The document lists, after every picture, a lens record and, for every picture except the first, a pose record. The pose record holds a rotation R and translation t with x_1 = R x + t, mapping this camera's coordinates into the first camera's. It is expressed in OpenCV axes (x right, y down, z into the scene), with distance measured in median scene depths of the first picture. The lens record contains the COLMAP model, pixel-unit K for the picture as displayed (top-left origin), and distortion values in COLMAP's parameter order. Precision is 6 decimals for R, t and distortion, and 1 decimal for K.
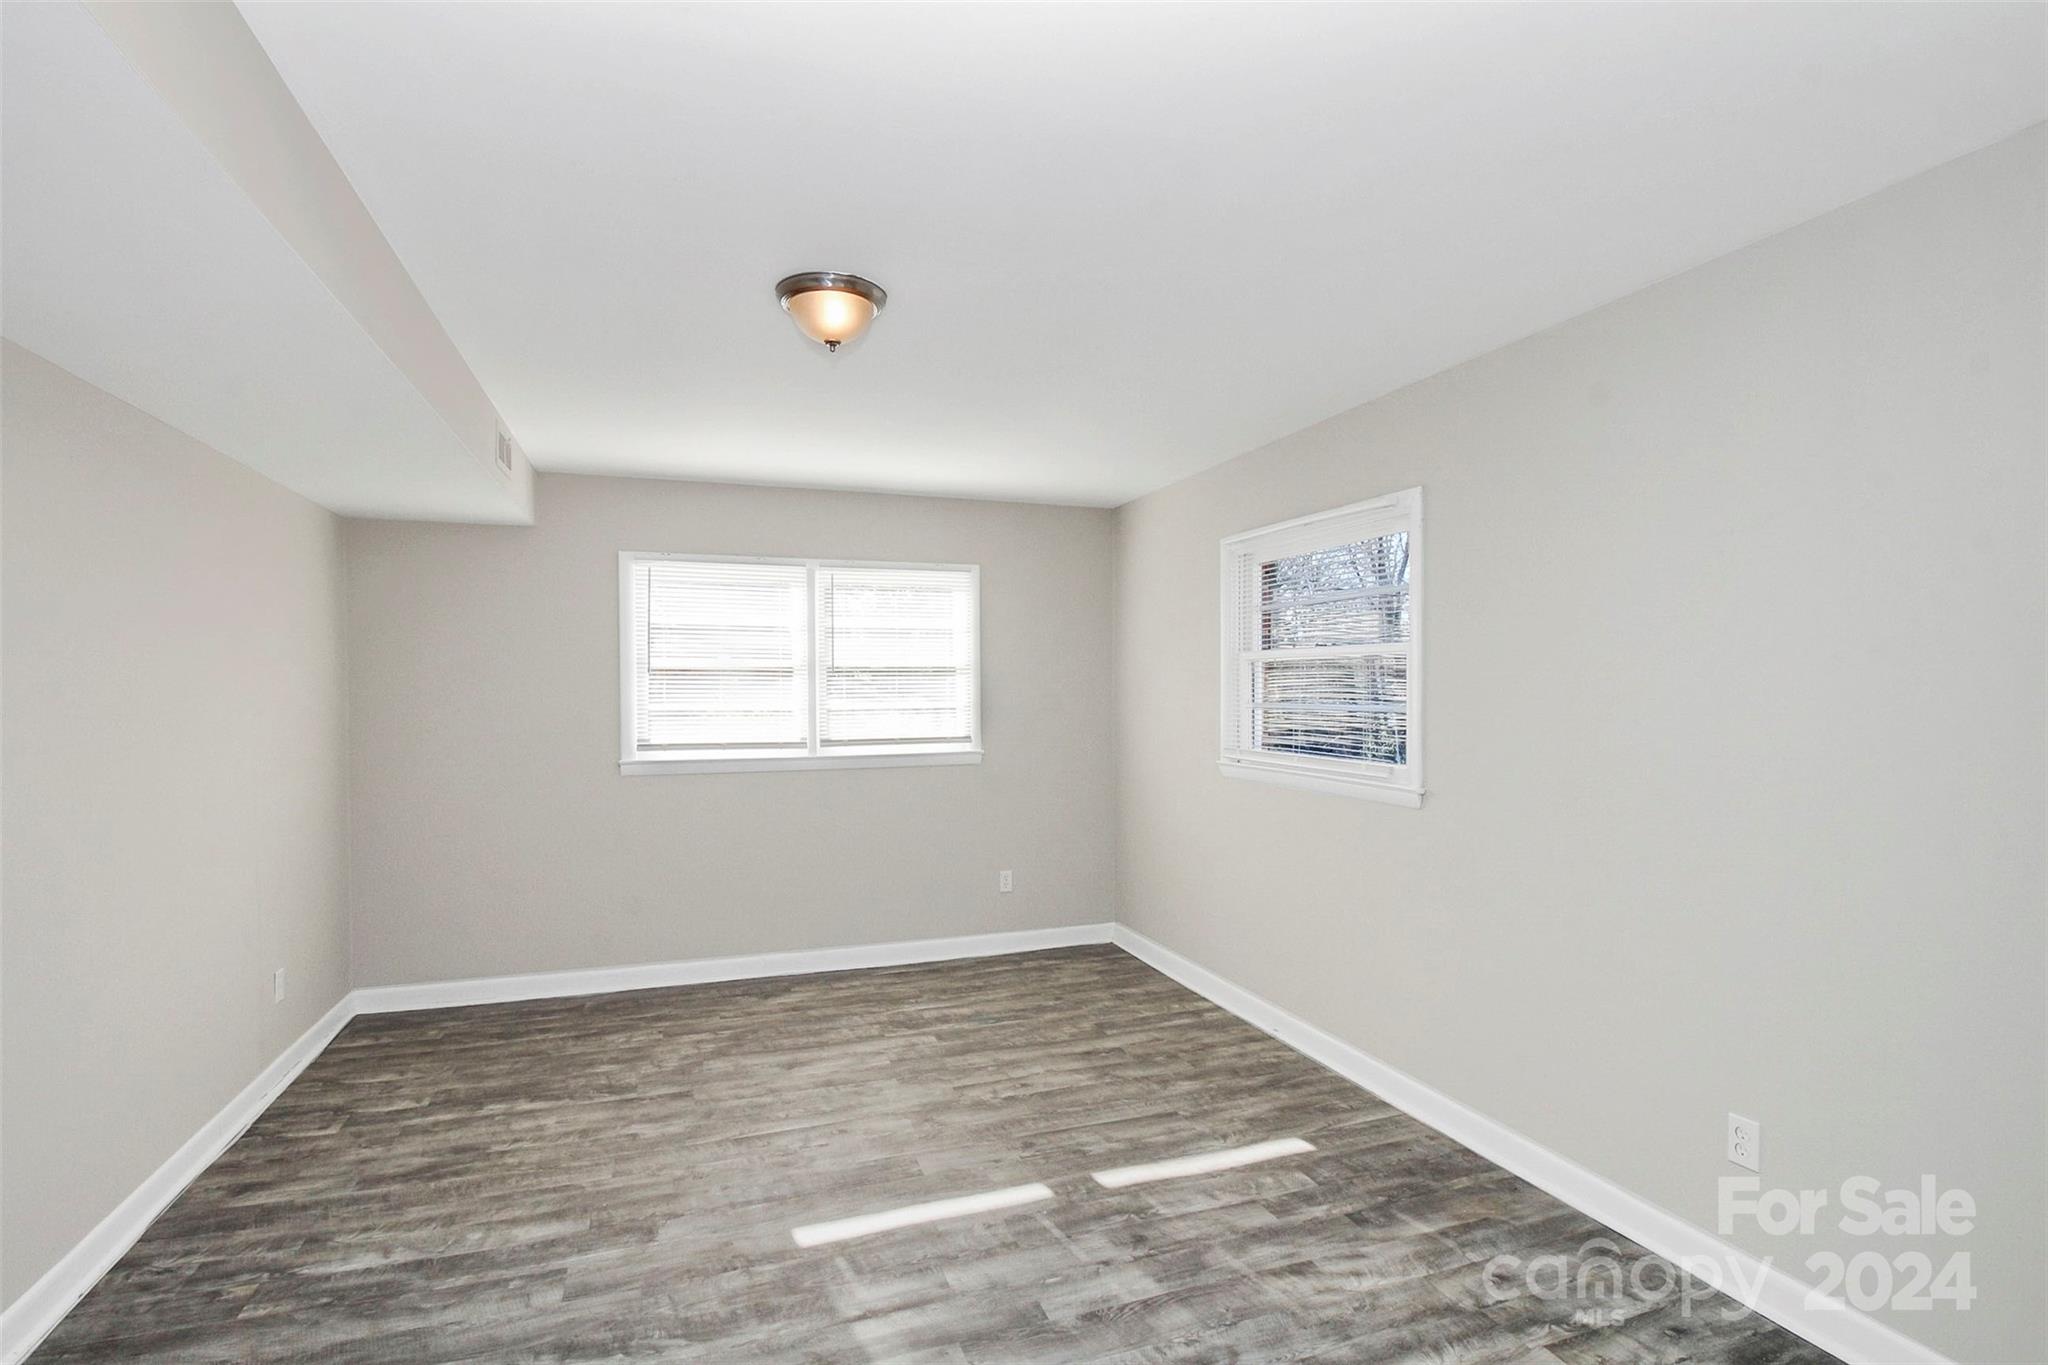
lens RADIAL K [[988.9, 0, 1020.1], [0, 988.9, 679.8], [0, 0, 1]] dist [-0.001433, -0.002414]
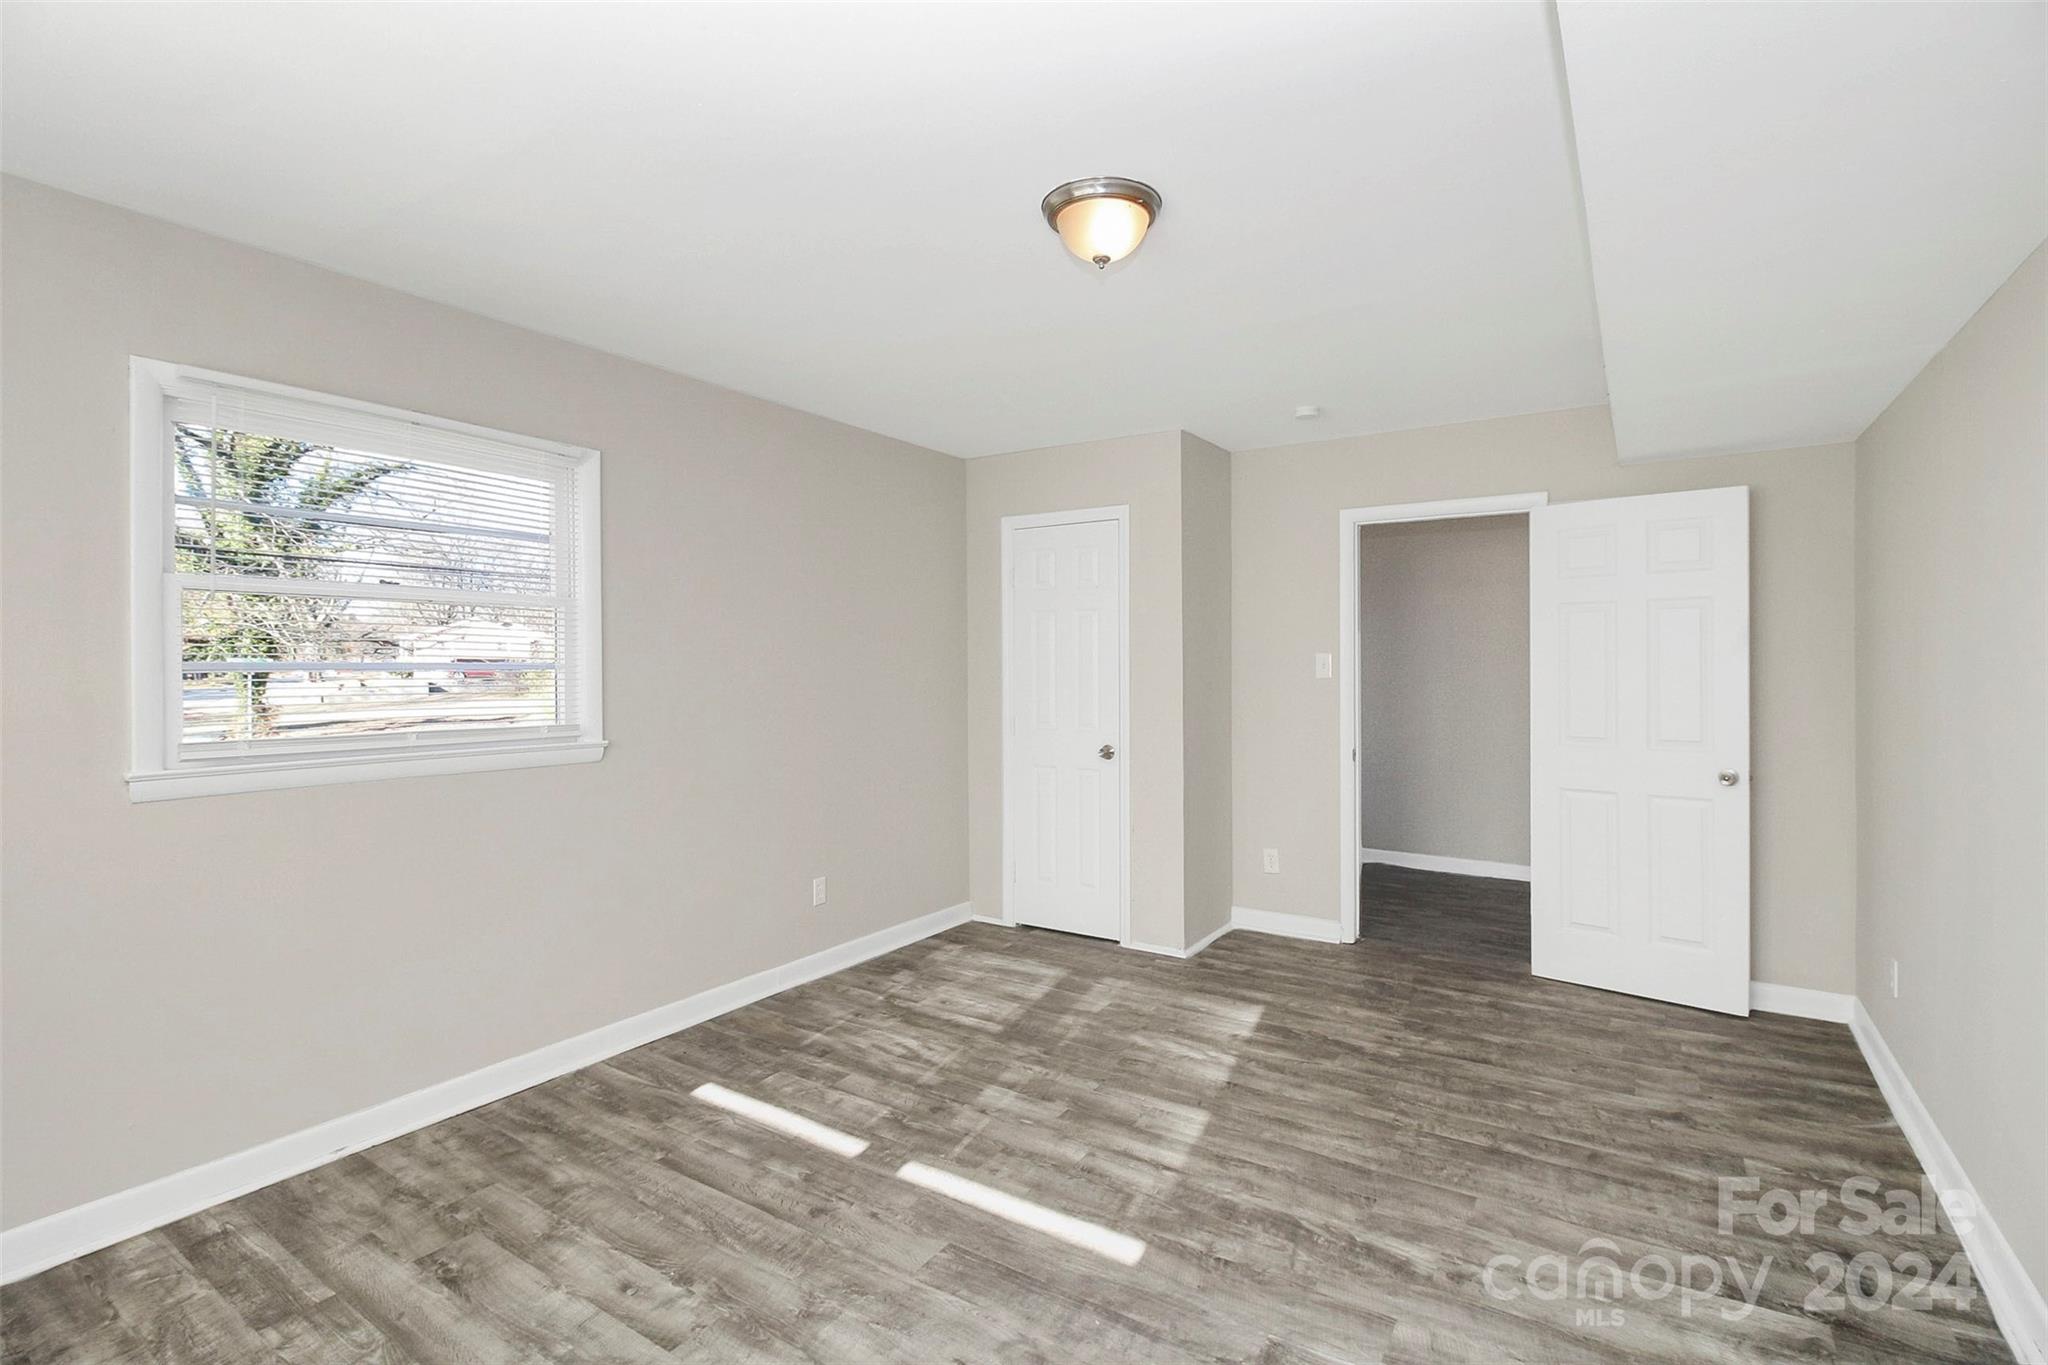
lens RADIAL K [[988.9, 0, 1022.6], [0, 988.9, 674.0], [0, 0, 1]] dist [-0.001433, -0.002414]
pose [[-0.624695, -0.002306, 0.780865, -0.827277], [-0.005837, 0.999981, -0.001717, 0.046817], [-0.780847, -0.005630, -0.624697, 1.592653]]
